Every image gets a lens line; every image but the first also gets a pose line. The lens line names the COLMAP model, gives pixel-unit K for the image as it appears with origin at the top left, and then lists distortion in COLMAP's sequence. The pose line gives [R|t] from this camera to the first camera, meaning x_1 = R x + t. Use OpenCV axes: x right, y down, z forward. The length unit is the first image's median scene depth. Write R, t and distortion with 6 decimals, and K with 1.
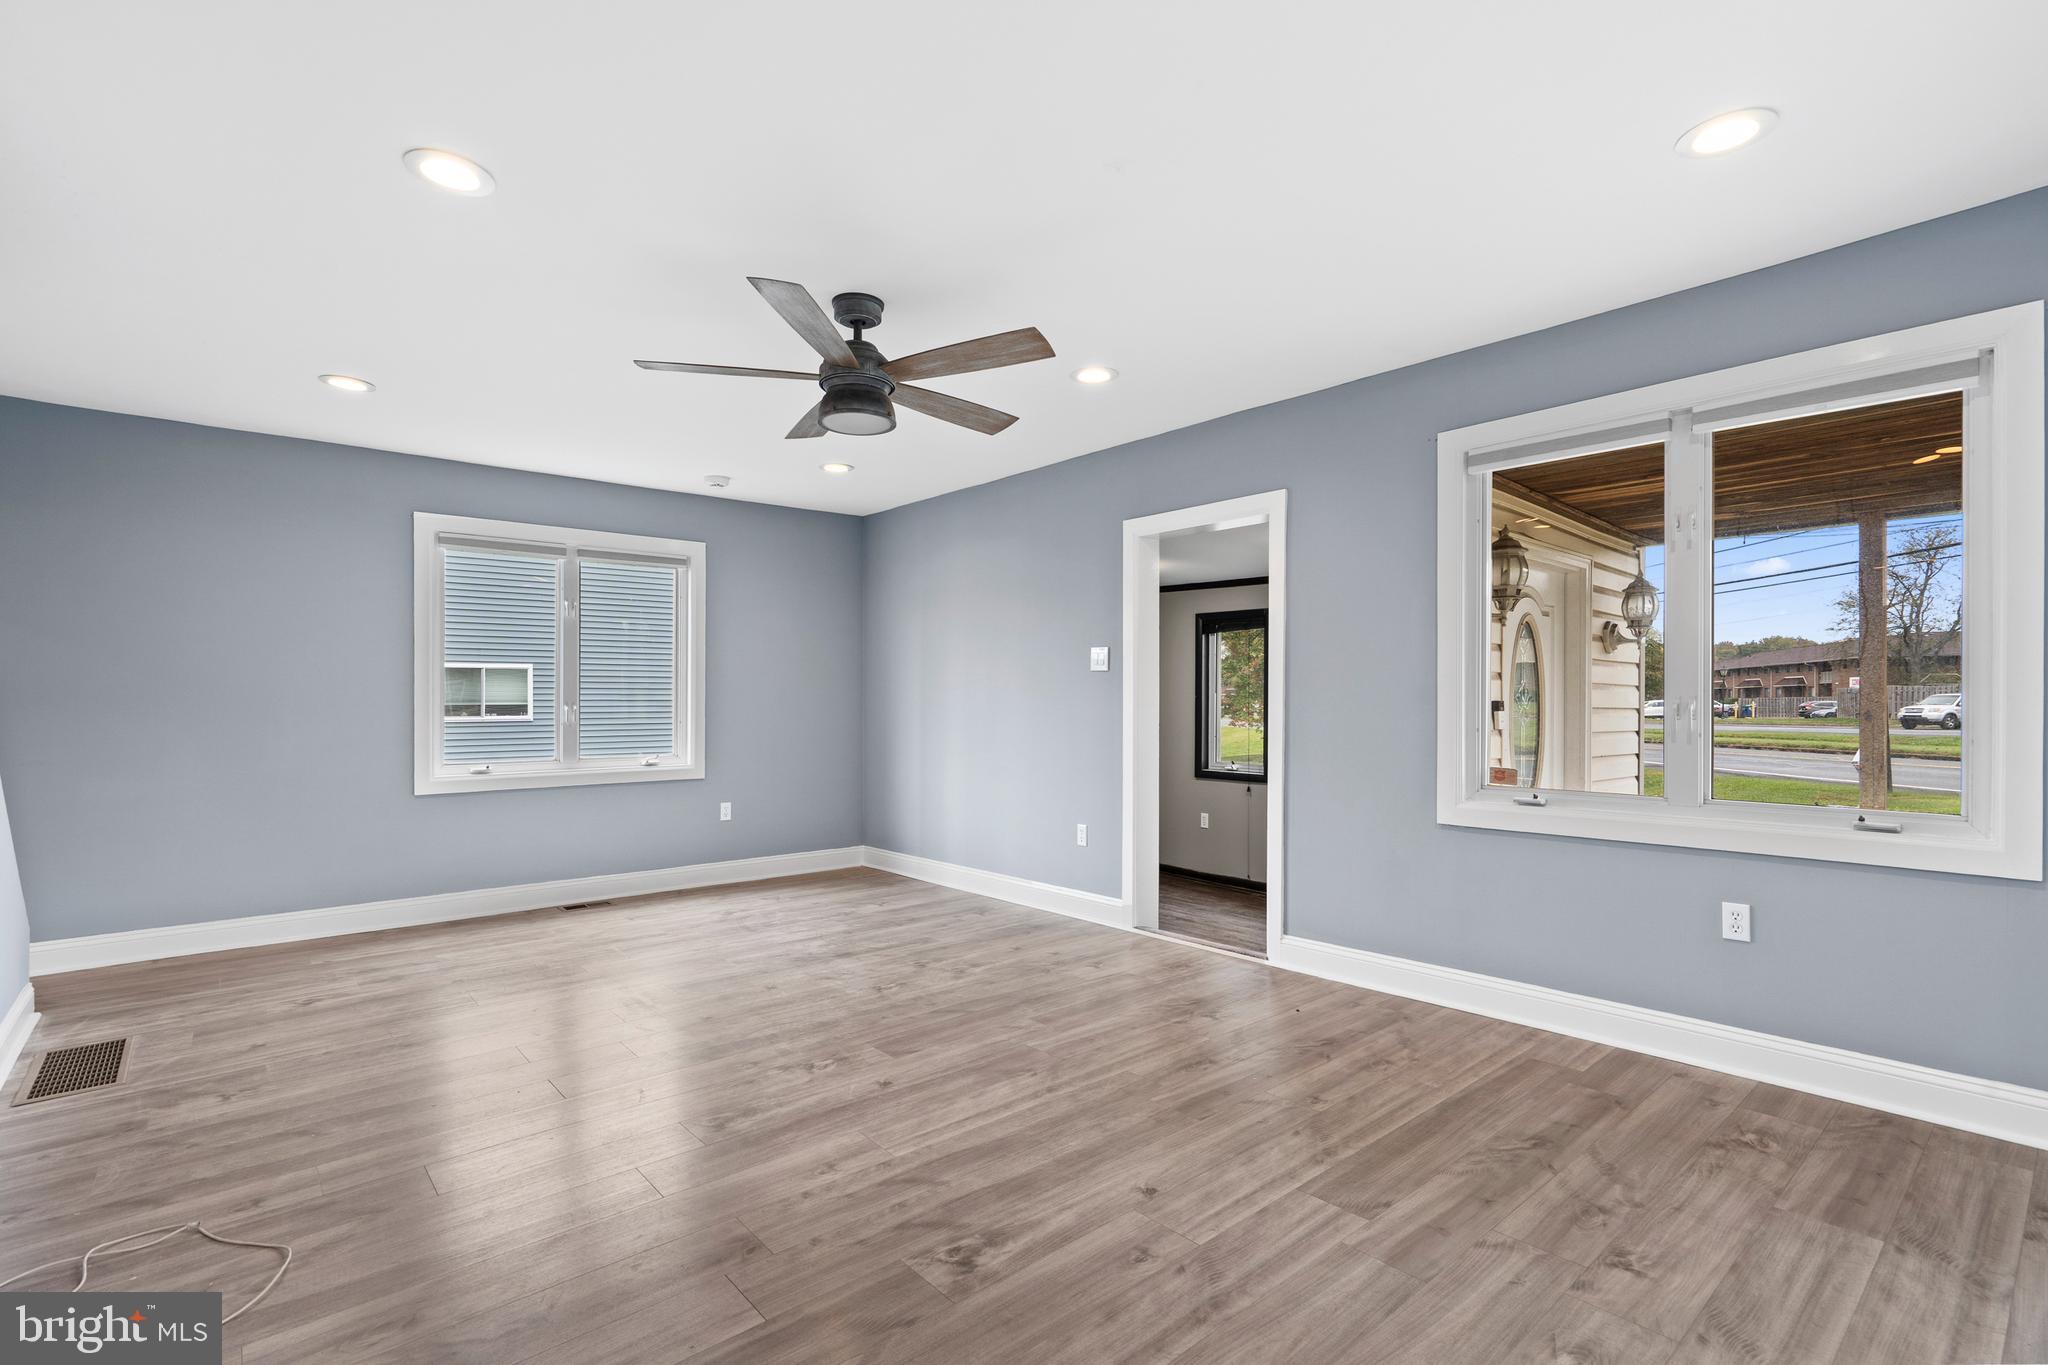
lens RADIAL K [[950.2, 0, 1019.7], [0, 950.2, 690.6], [0, 0, 1]] dist [-0.004110, 0.003759]
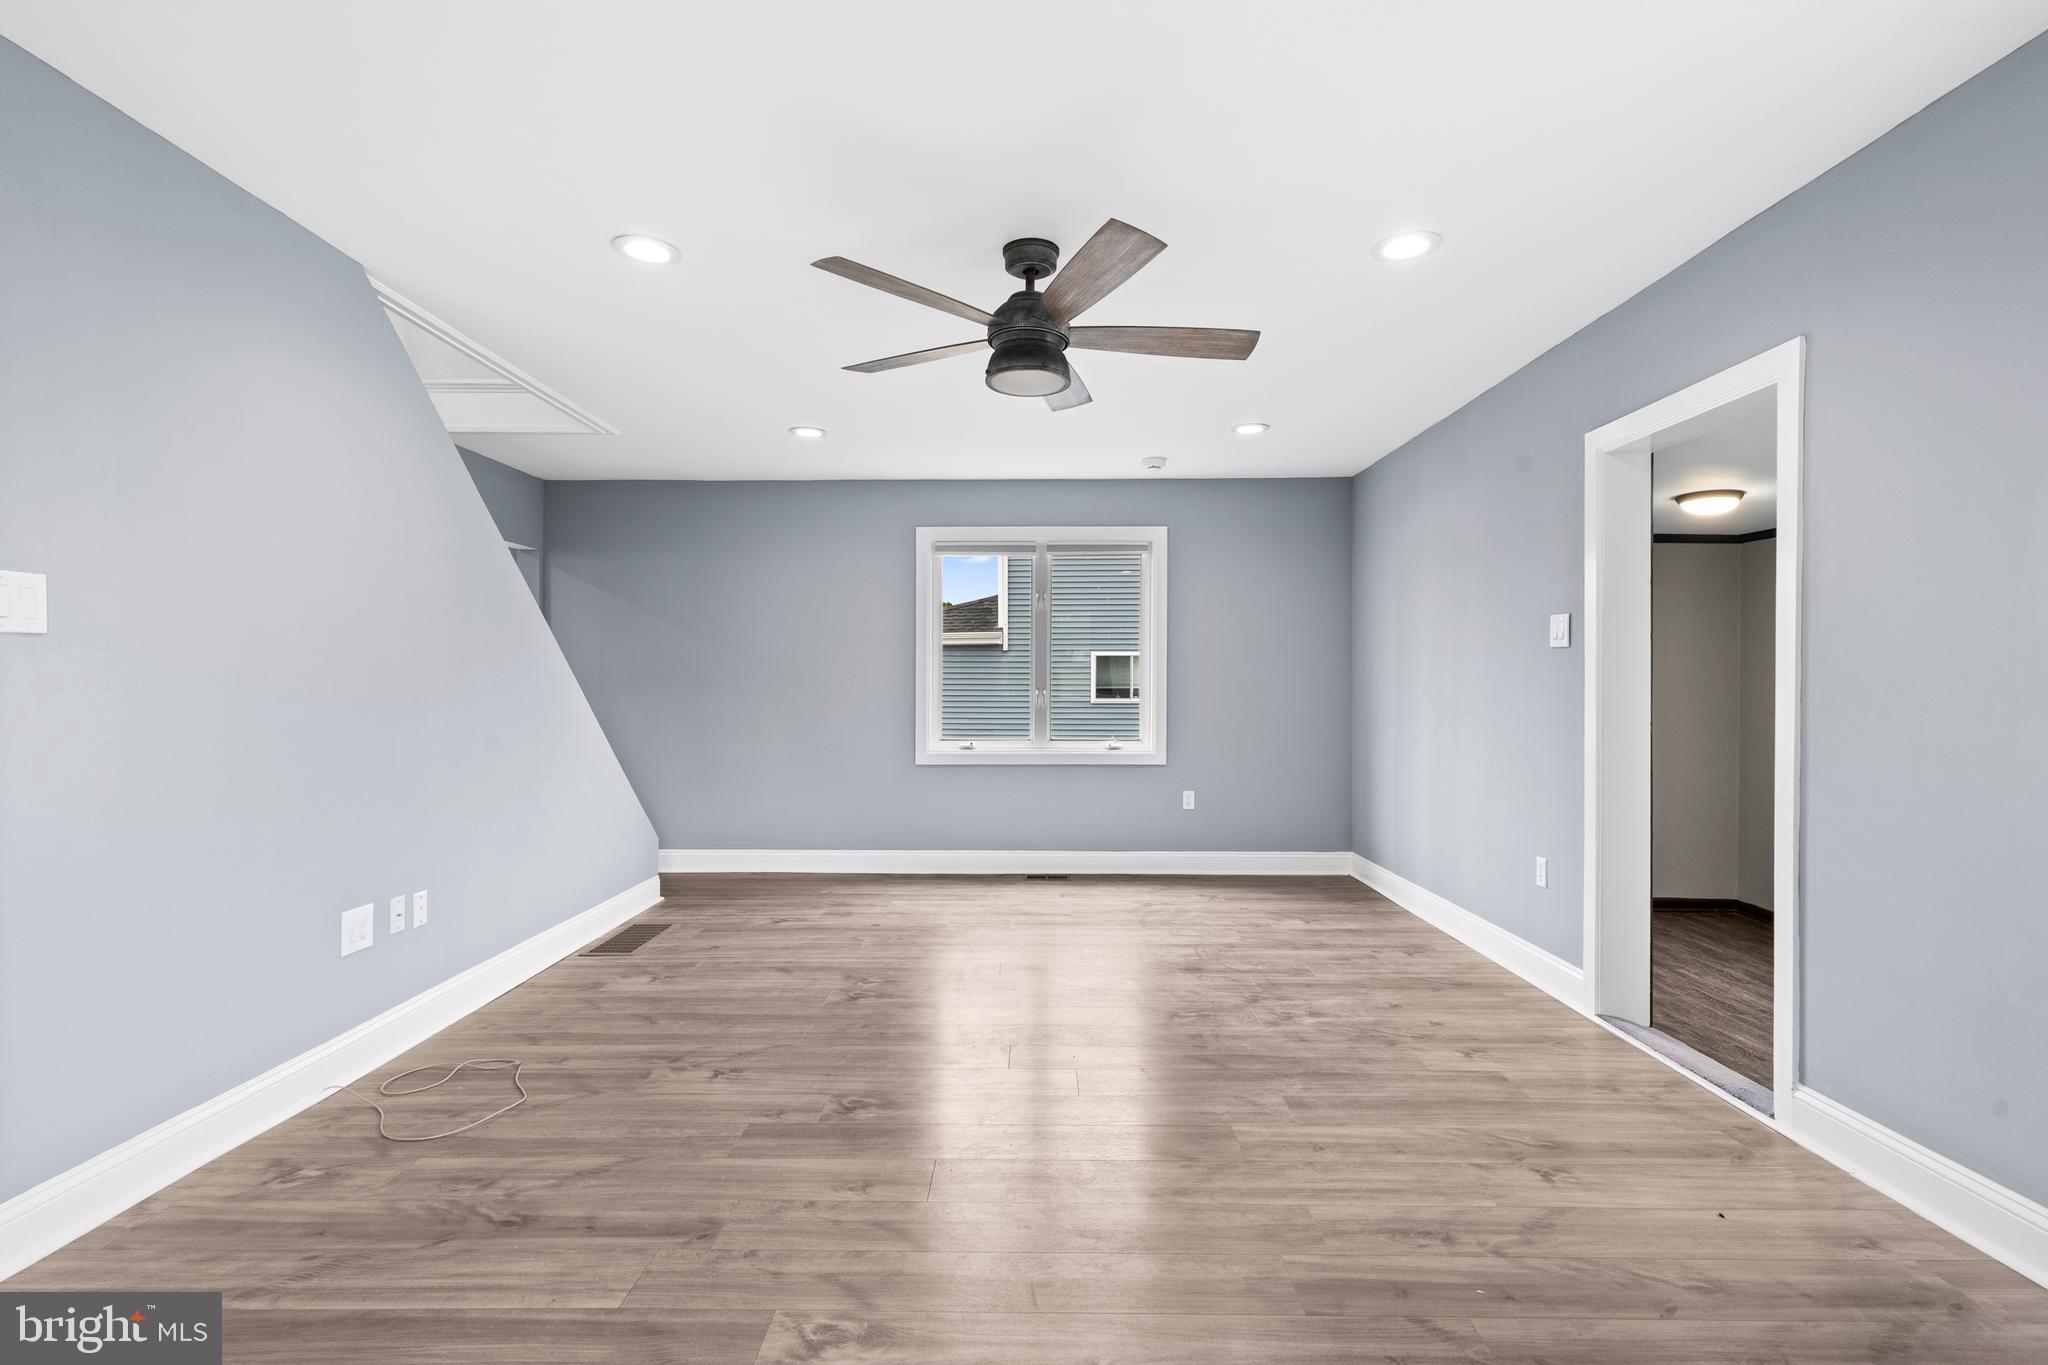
lens RADIAL K [[950.2, 0, 1016.1], [0, 950.2, 678.4], [0, 0, 1]] dist [-0.004110, 0.003759]
pose [[0.748189, -0.000954, -0.663485, 0.335242], [0.004038, 0.999987, 0.003117, -0.002256], [0.663474, -0.005011, 0.748183, 0.248393]]
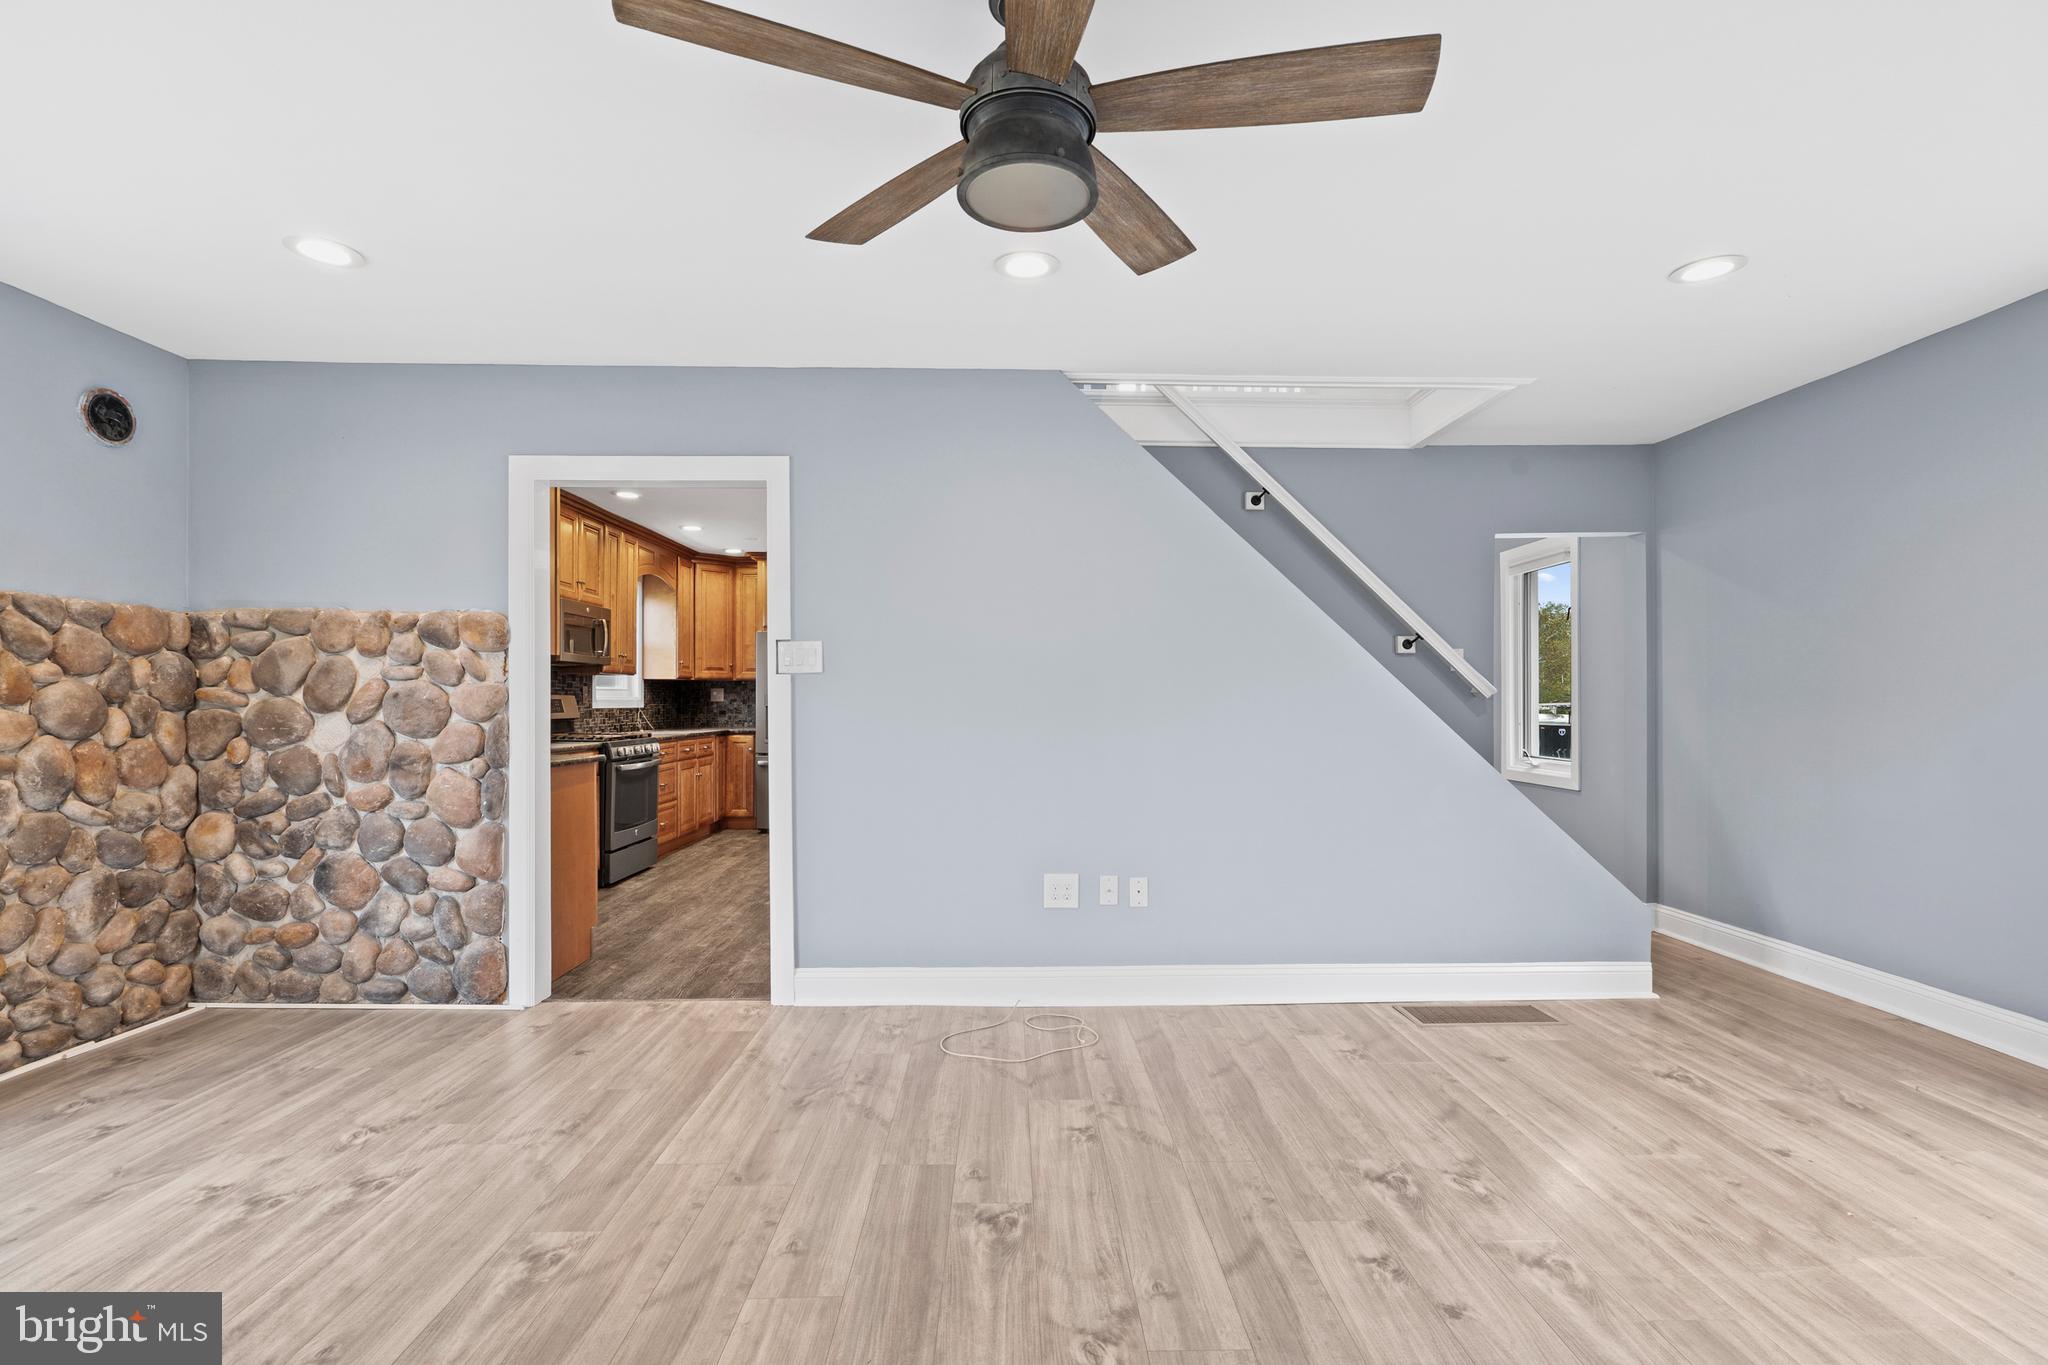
lens RADIAL K [[950.2, 0, 1037.7], [0, 950.2, 701.7], [0, 0, 1]] dist [-0.004110, 0.003759]
pose [[-0.631053, 0.007946, -0.775699, 0.200443], [0.013015, 0.999915, -0.000346, 0.006620], [0.775631, -0.010314, -0.631103, 1.067853]]
